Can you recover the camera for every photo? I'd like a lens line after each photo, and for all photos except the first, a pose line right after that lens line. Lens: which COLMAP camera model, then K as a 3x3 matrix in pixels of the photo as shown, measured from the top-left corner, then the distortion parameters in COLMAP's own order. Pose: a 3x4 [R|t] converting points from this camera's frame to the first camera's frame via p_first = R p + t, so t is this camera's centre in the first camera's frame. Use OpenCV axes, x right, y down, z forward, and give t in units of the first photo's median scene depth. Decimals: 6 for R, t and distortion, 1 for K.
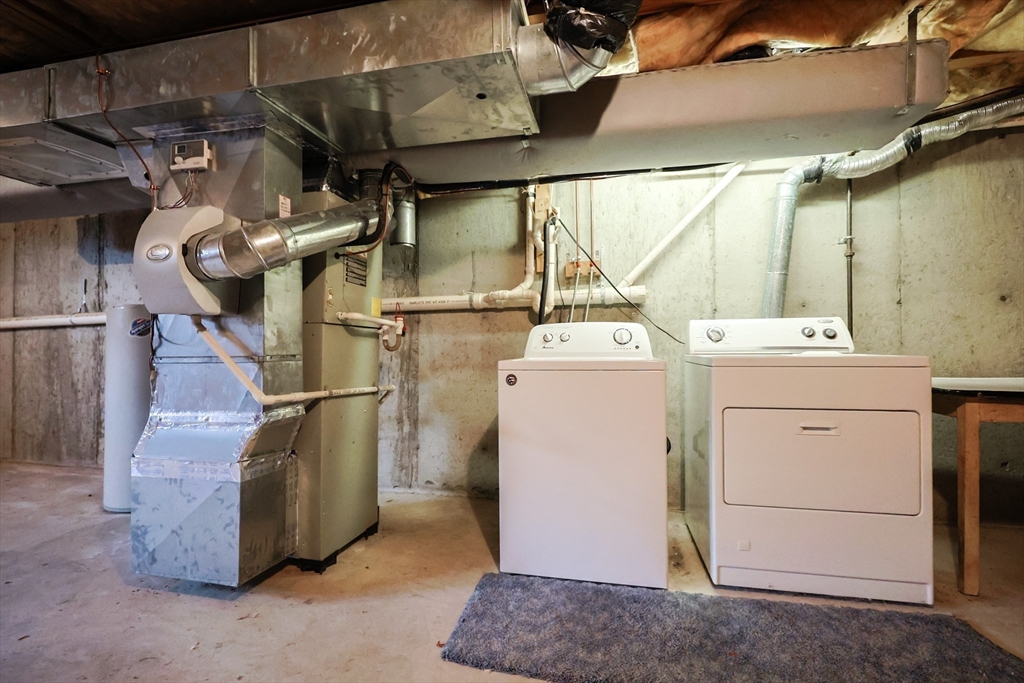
lens RADIAL K [[435.7, 0, 518.1], [0, 435.7, 347.2], [0, 0, 1]] dist [-0.005848, 0.000804]
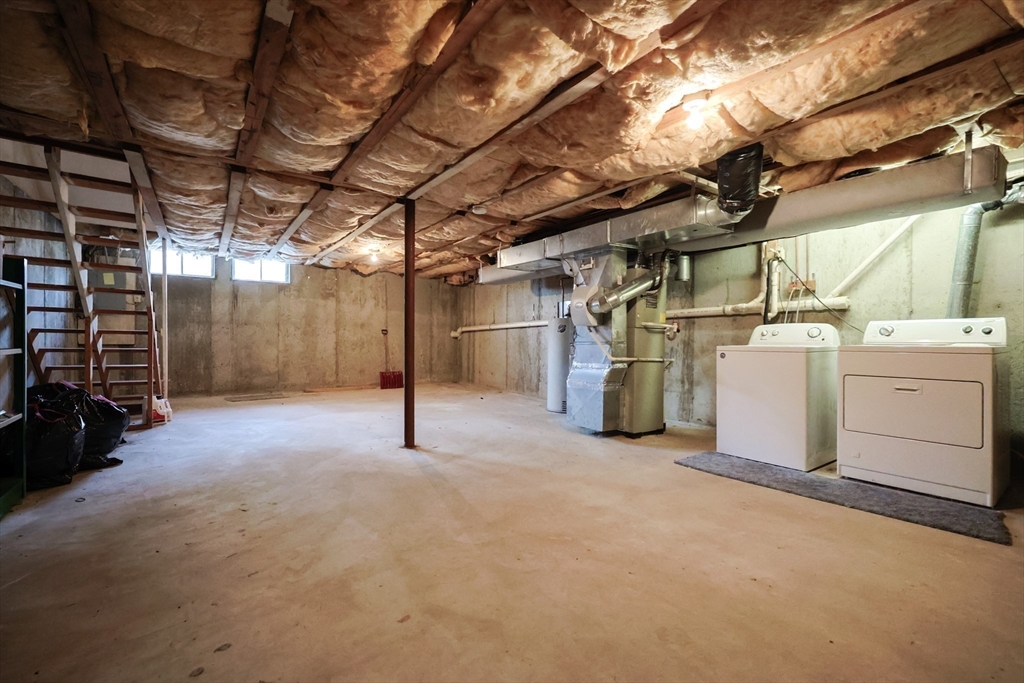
lens RADIAL K [[435.7, 0, 515.5], [0, 435.7, 339.9], [0, 0, 1]] dist [-0.005848, 0.000804]
pose [[0.735418, 0.008282, -0.677563, 0.539827], [-0.002797, 0.999954, 0.009187, -0.009759], [0.677607, -0.004861, 0.735408, -0.930982]]
